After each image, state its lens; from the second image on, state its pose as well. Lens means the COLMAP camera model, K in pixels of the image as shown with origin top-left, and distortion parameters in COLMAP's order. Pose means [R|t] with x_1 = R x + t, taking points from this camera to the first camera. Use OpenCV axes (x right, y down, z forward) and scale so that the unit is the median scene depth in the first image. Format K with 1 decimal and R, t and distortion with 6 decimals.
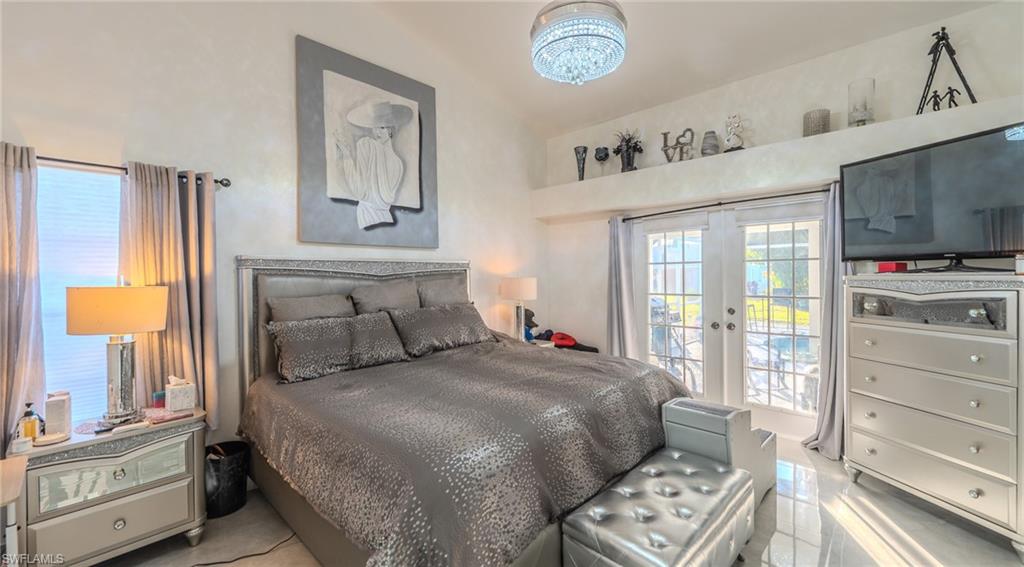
lens RADIAL K [[403.9, 0, 512.0], [0, 403.9, 283.5], [0, 0, 1]] dist [0.000606, -0.000133]
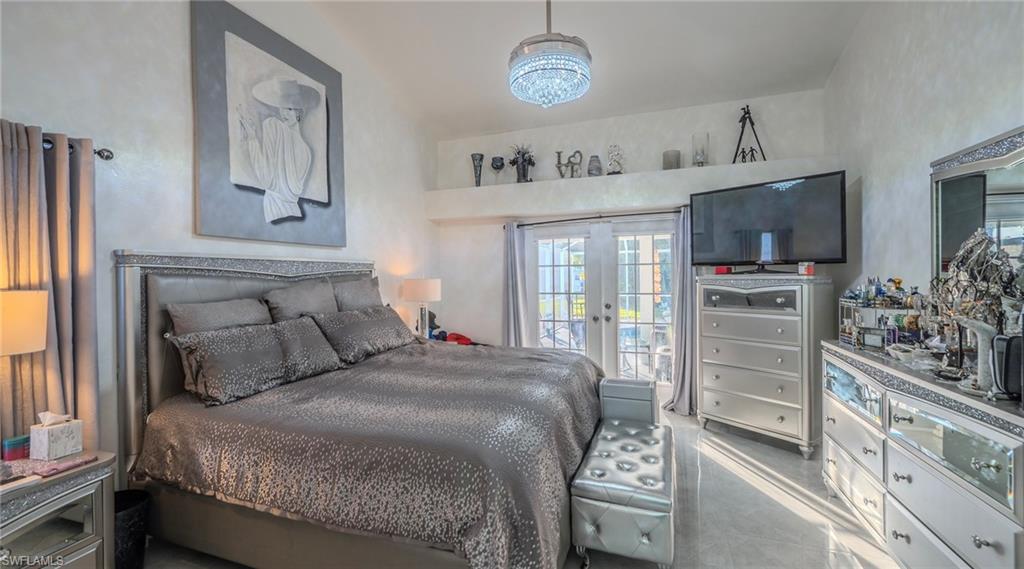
lens RADIAL K [[409.7, 0, 512.0], [0, 409.7, 284.5], [0, 0, 1]] dist [-0.000900, -0.000076]
pose [[0.918570, -0.007620, 0.395185, -0.244500], [0.009624, 0.999949, -0.003088, 0.005312], [-0.395142, 0.006640, 0.918596, -0.011002]]
